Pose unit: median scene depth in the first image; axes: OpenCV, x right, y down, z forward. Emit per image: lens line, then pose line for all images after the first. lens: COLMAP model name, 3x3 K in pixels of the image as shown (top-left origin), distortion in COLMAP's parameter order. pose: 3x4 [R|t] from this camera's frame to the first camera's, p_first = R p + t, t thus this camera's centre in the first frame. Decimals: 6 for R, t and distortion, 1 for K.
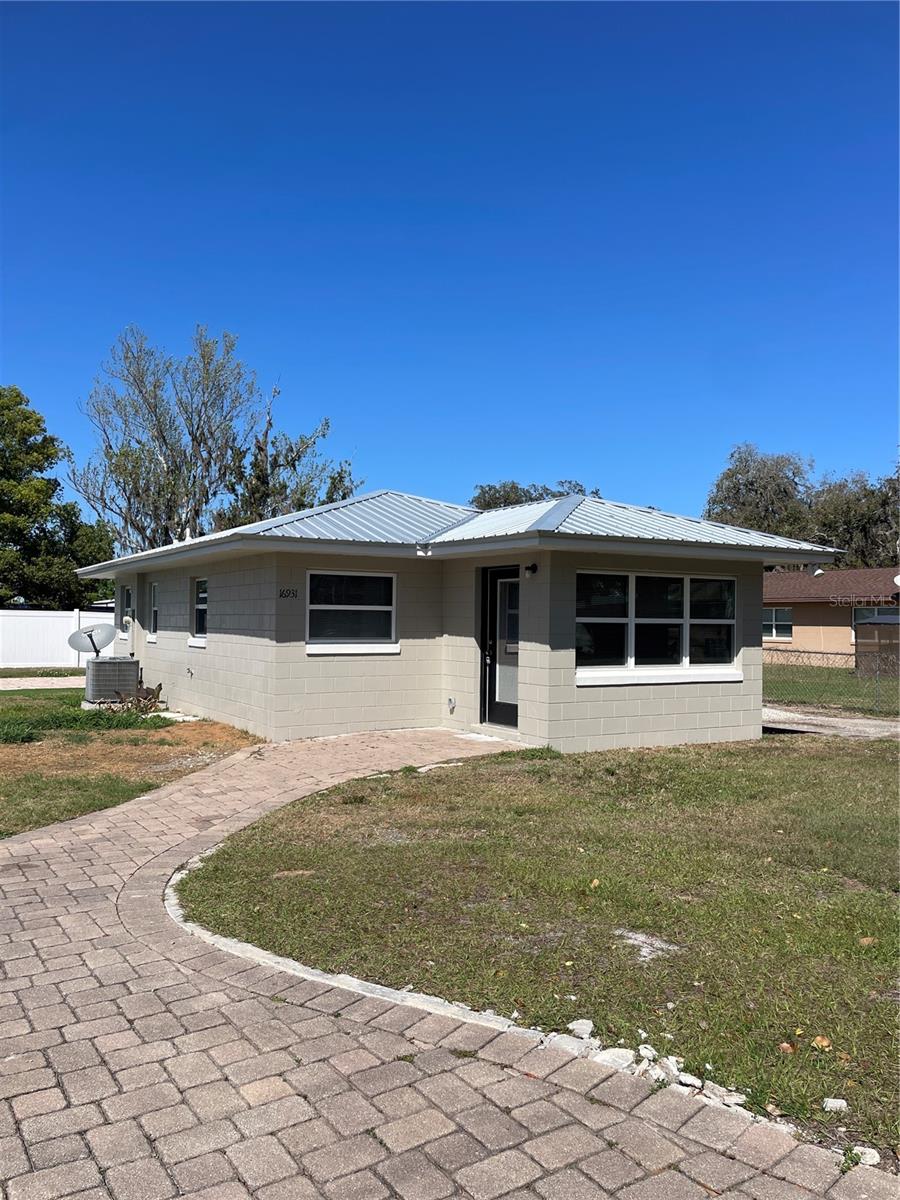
lens RADIAL K [[920.6, 0, 456.2], [0, 920.6, 606.8], [0, 0, 1]] dist [0.114069, -0.138509]
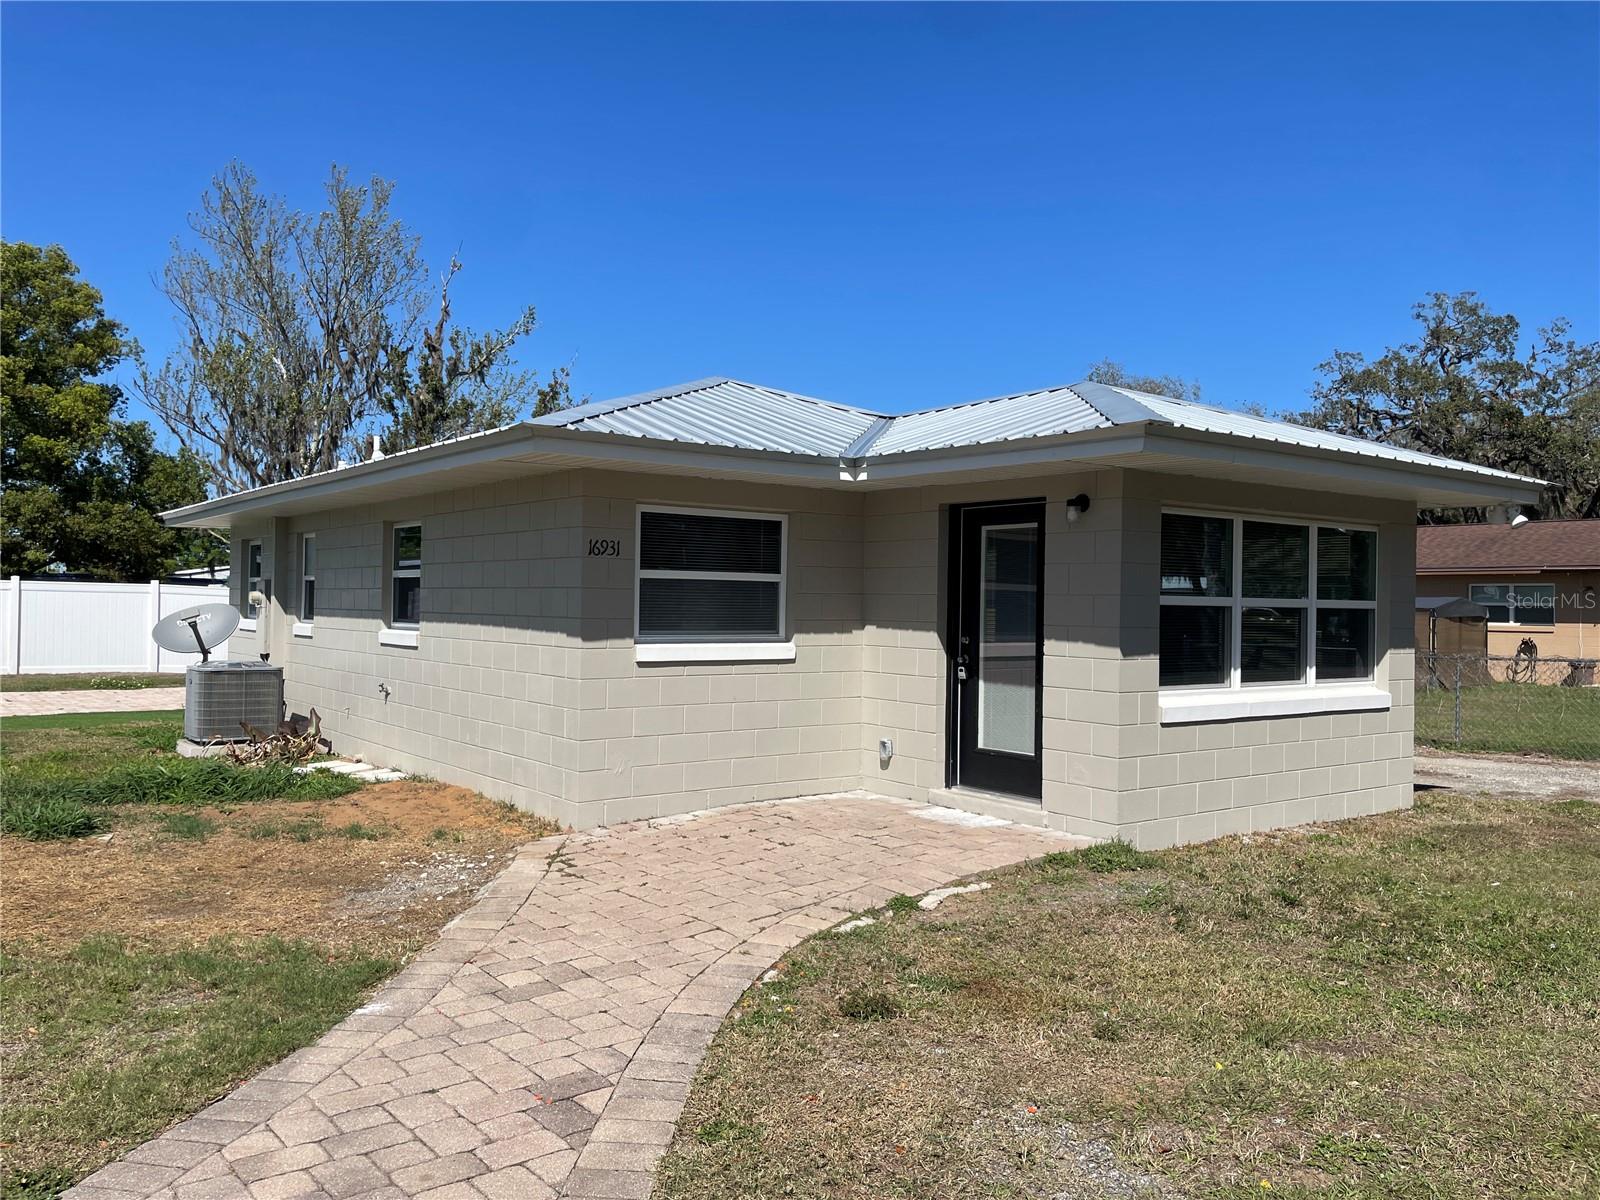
lens RADIAL K [[1227.5, 0, 799.8], [0, 1227.5, 592.8], [0, 0, 1]] dist [0.114069, -0.138509]
pose [[0.995158, 0.005358, 0.098143, -0.114532], [-0.006060, 0.999958, 0.006860, 0.004859], [-0.098102, -0.007421, 0.995149, 0.237738]]
